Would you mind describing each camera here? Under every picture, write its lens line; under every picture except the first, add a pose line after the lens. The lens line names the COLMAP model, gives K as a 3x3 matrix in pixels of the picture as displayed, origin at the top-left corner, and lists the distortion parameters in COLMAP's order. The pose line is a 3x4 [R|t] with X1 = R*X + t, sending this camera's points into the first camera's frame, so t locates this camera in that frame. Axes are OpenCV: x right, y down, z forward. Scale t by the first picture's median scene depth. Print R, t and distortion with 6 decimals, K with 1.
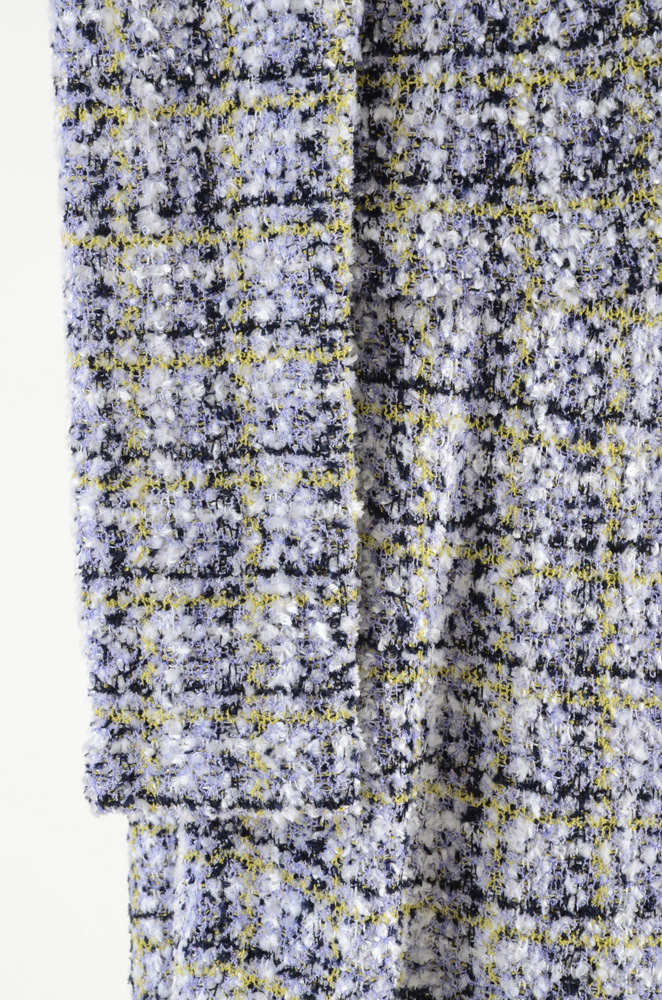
lens RADIAL K [[4133.7, 0, 332.8], [0, 4133.7, 525.0], [0, 0, 1]] dist [1.190635, 3.633555]
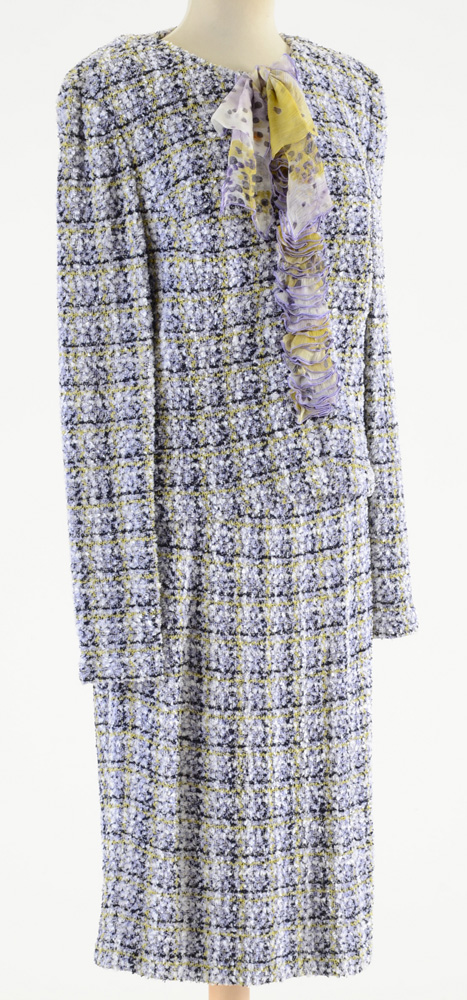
lens RADIAL K [[3114.3, 0, 234.4], [0, 3114.3, 541.9], [0, 0, 1]] dist [0.766162, -0.911571]
pose [[0.999280, -0.037691, -0.004368, 0.076994], [0.037325, 0.997163, -0.065369, 0.124636], [0.006819, 0.065158, 0.997852, -1.456067]]
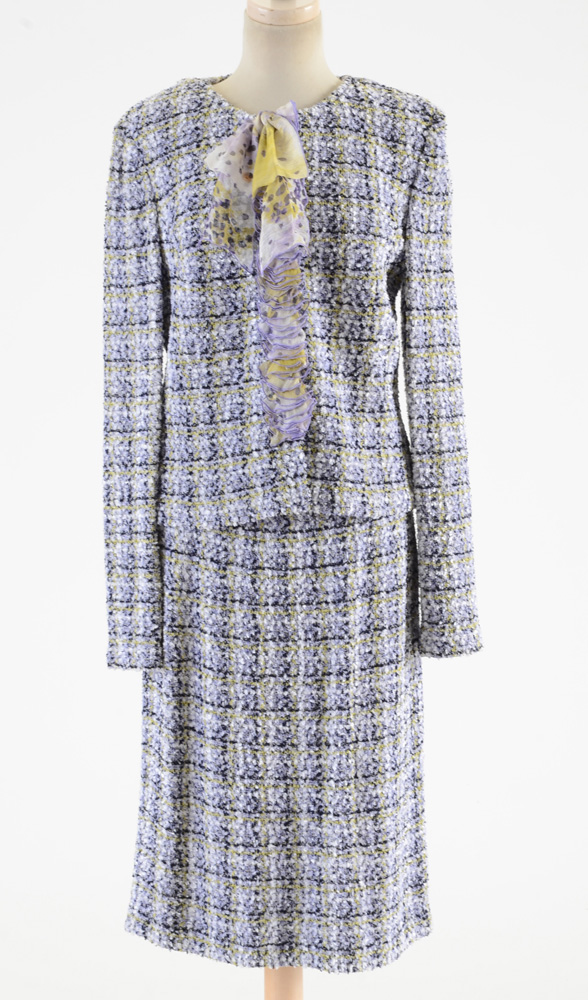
lens RADIAL K [[3609.3, 0, 256.3], [0, 3609.3, 521.4], [0, 0, 1]] dist [0.964622, 1.282304]
pose [[0.846217, 0.043487, -0.531061, 1.713653], [-0.076431, 0.996264, -0.040208, 0.059824], [0.527328, 0.074614, 0.846379, -1.579550]]
